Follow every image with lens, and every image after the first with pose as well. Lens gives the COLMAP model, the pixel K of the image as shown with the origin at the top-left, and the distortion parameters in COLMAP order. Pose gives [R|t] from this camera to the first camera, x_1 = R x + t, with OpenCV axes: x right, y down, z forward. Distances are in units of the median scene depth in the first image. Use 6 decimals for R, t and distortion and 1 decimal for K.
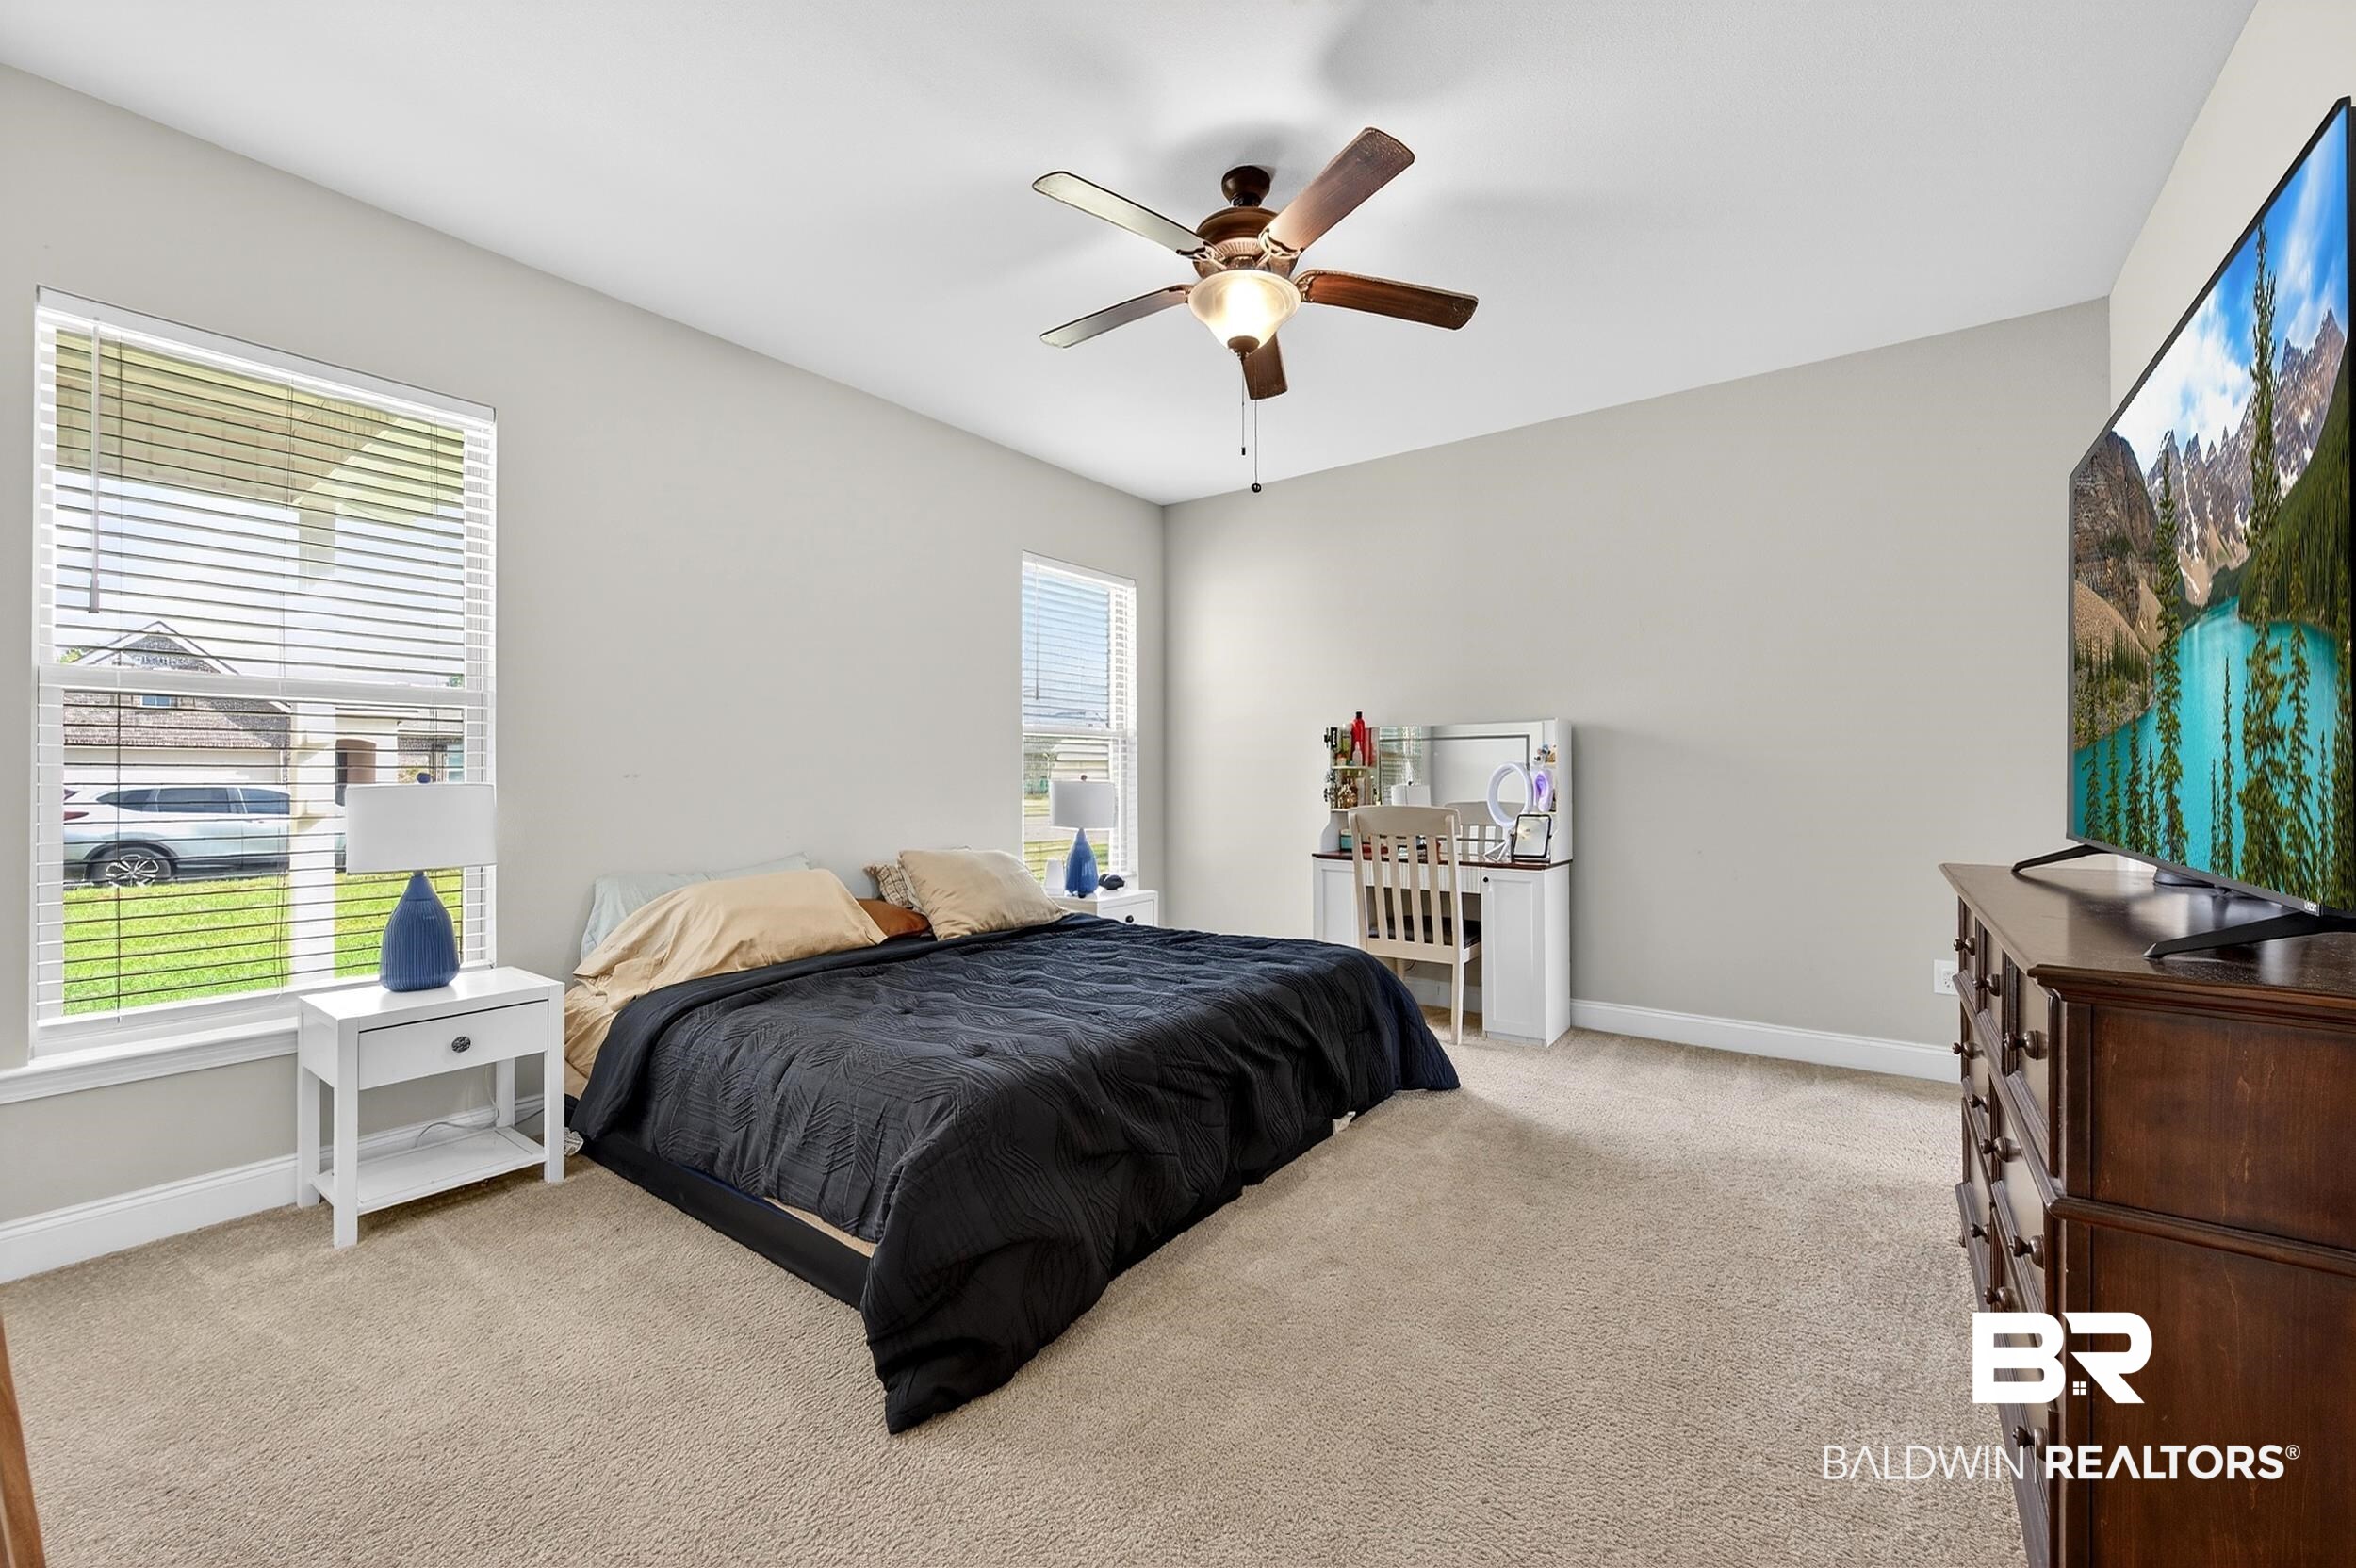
lens RADIAL K [[924.3, 0, 1187.2], [0, 924.3, 784.8], [0, 0, 1]] dist [0.001637, -0.000268]
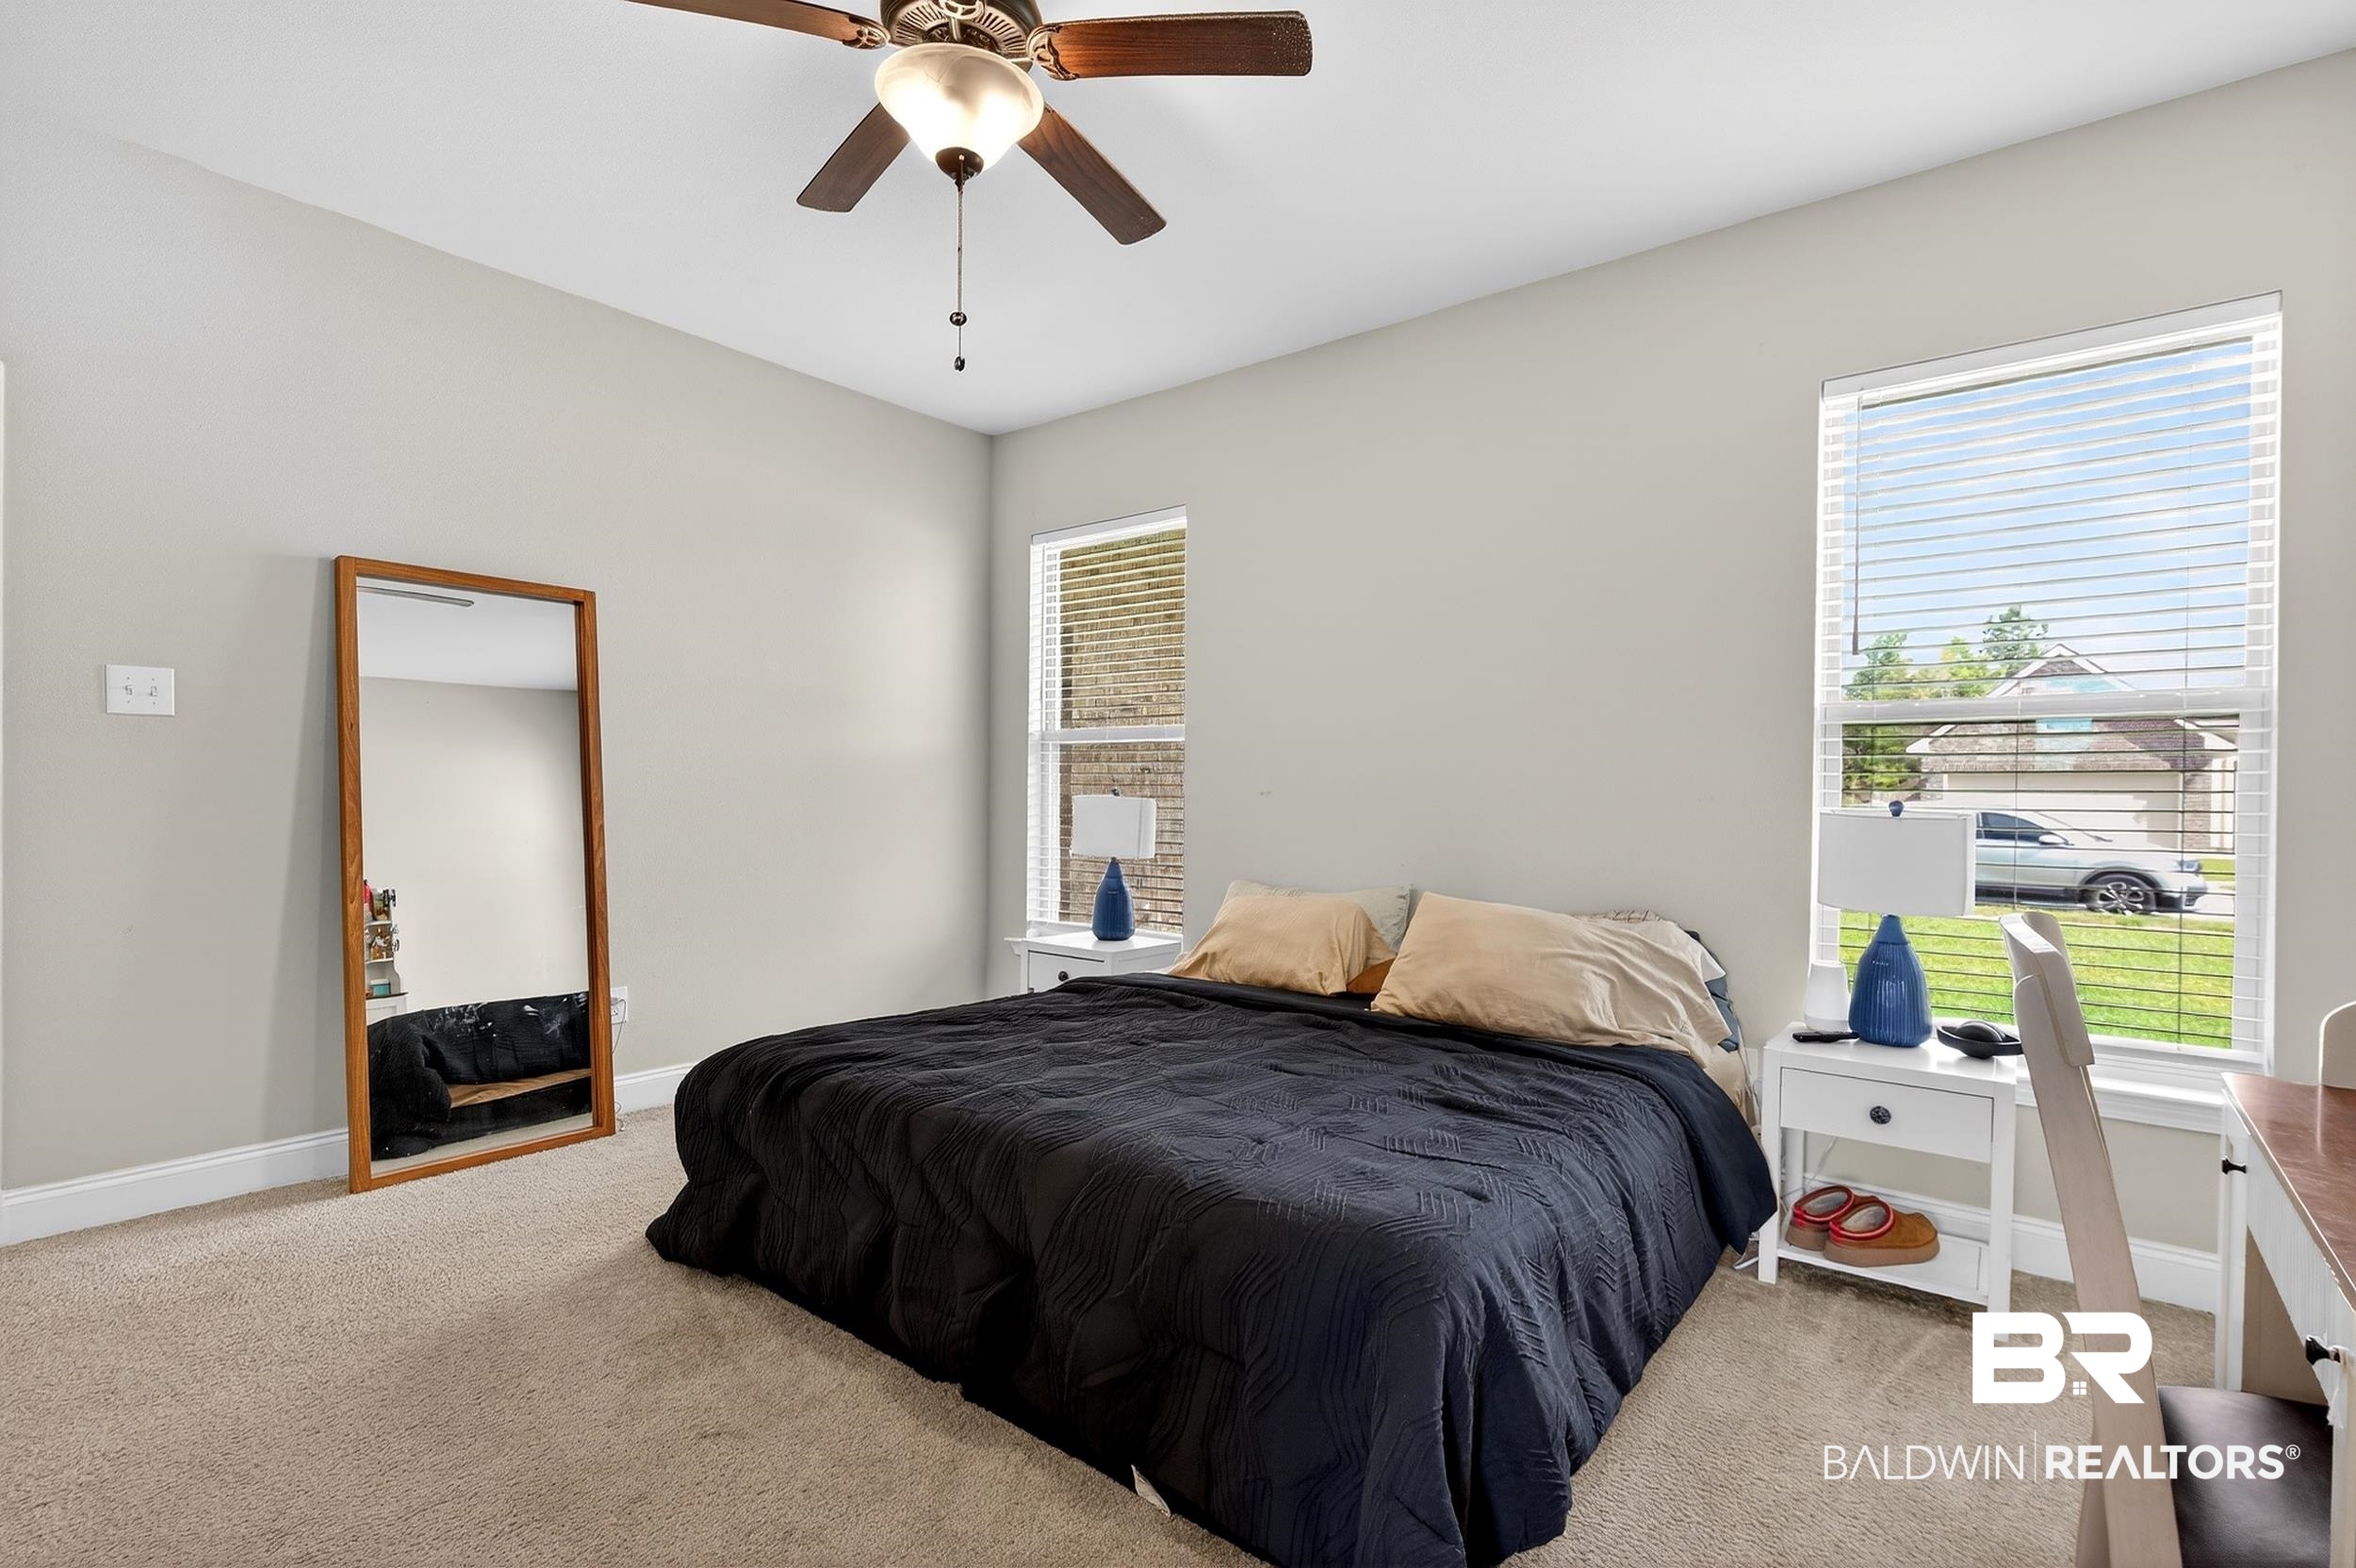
lens RADIAL K [[1102.3, 0, 1184.3], [0, 1102.3, 796.9], [0, 0, 1]] dist [0.000157, -0.000221]
pose [[-0.040175, 0.004144, -0.999184, 0.171111], [-0.020579, 0.999776, 0.004974, -0.002342], [0.998981, 0.020762, -0.040081, 0.233123]]
